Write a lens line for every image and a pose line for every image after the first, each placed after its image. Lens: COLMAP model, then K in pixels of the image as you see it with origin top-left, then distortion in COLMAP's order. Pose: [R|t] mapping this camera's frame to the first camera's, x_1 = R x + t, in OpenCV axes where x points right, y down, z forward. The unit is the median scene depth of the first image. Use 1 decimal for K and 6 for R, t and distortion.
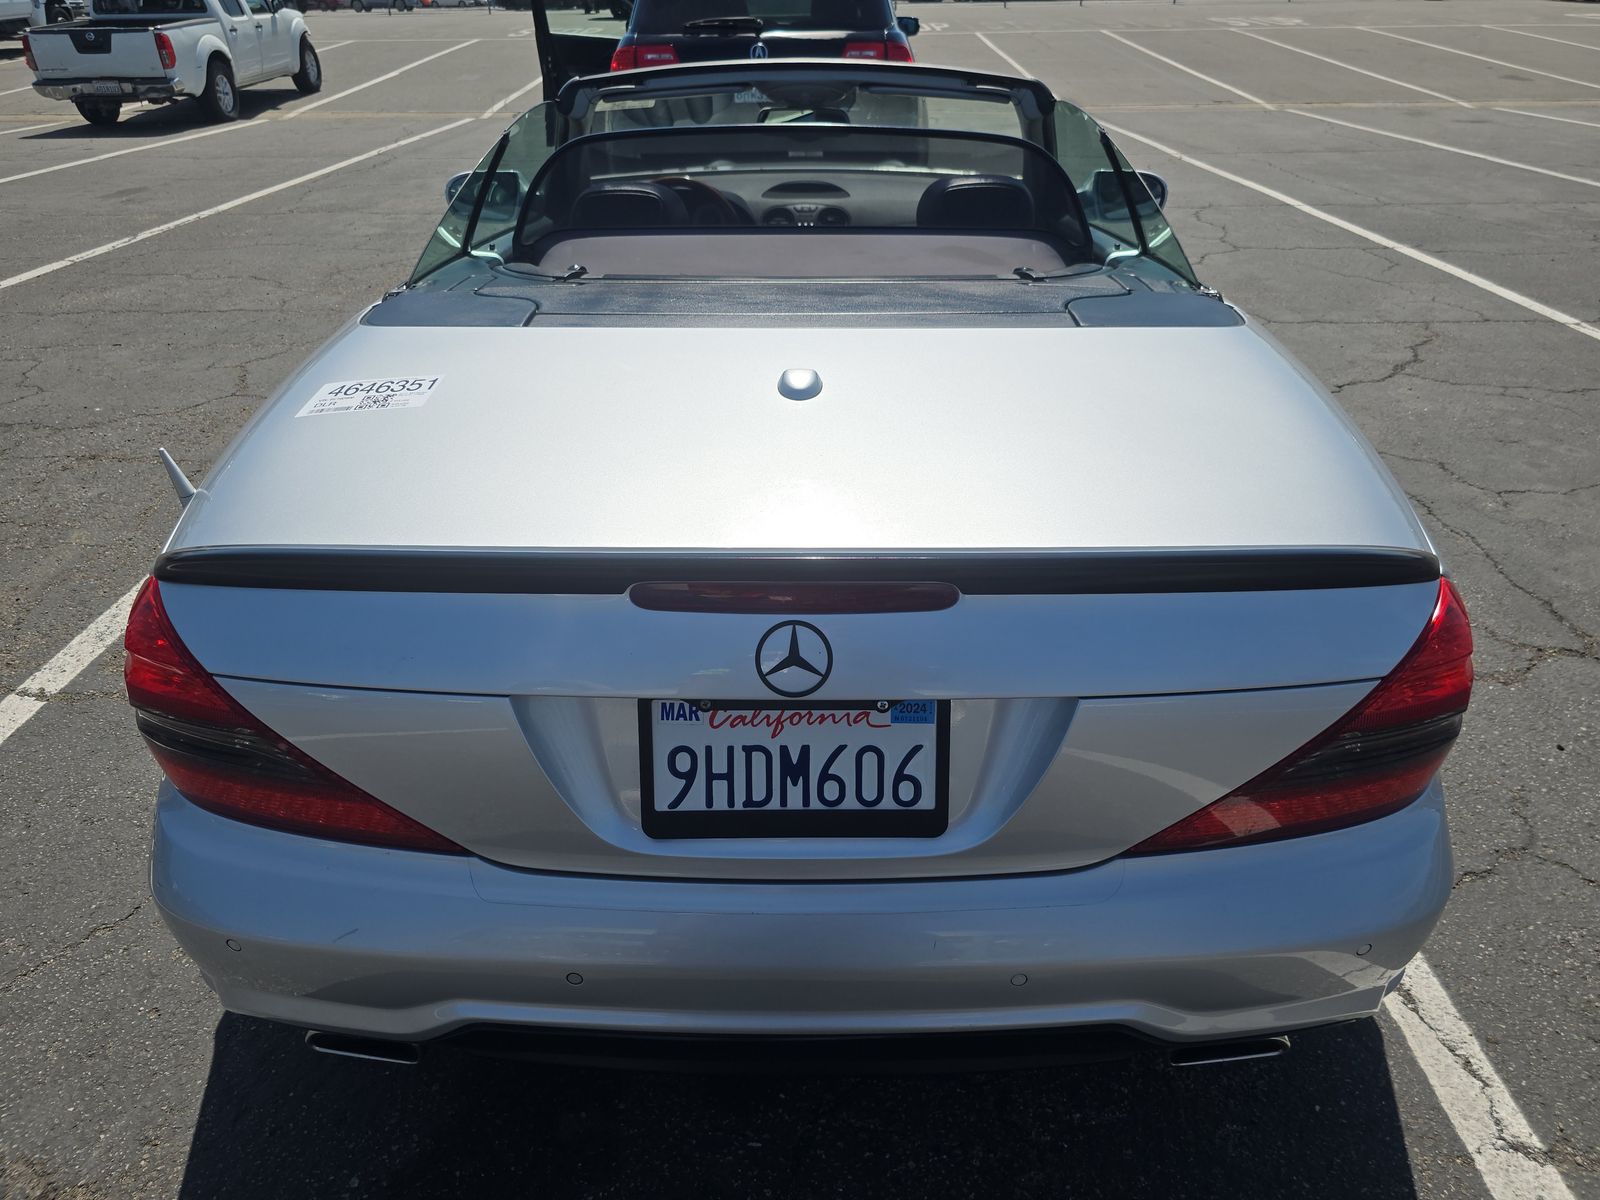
lens RADIAL K [[1106.7, 0, 802.6], [0, 1106.7, 584.7], [0, 0, 1]] dist [0.002577, -0.006805]
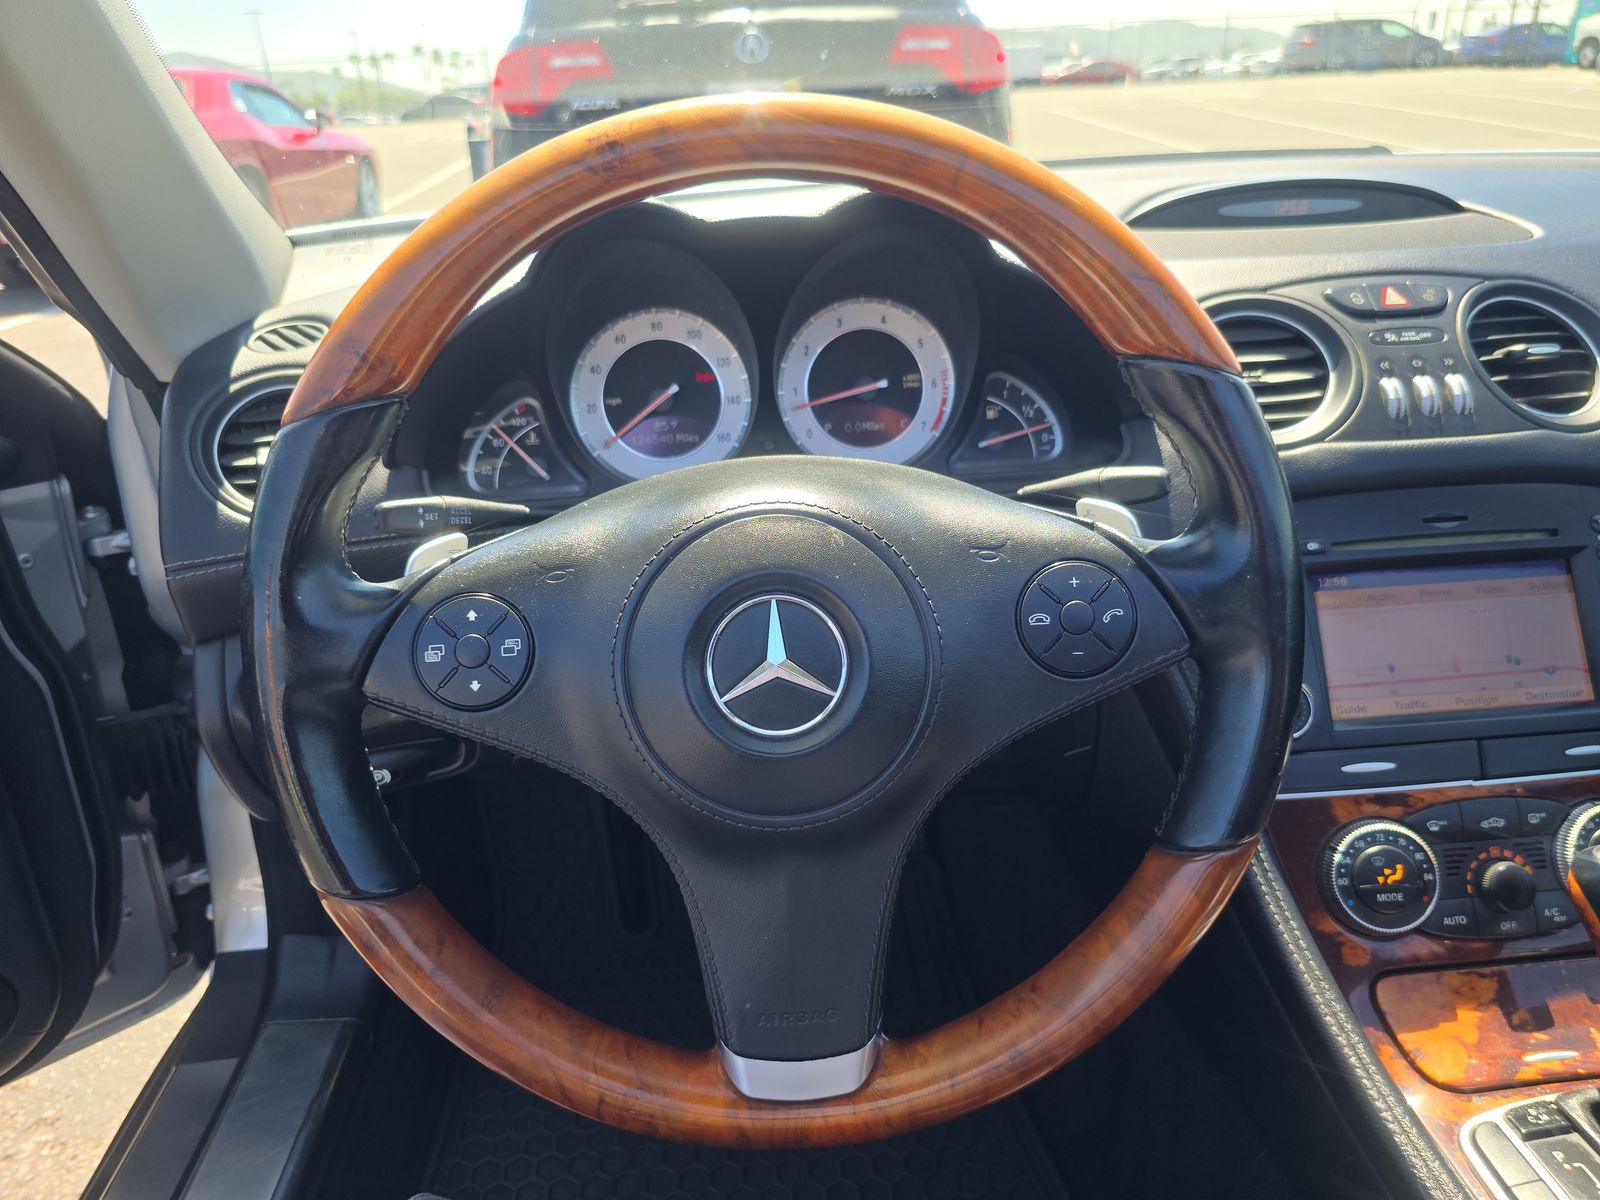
lens RADIAL K [[1106.7, 0, 802.6], [0, 1106.7, 584.7], [0, 0, 1]] dist [0.002577, -0.006805]
pose [[0.996702, -0.060298, 0.054303, -0.150159], [0.064559, 0.994663, -0.080486, -0.388463], [-0.049161, 0.083727, 0.995275, 1.127638]]
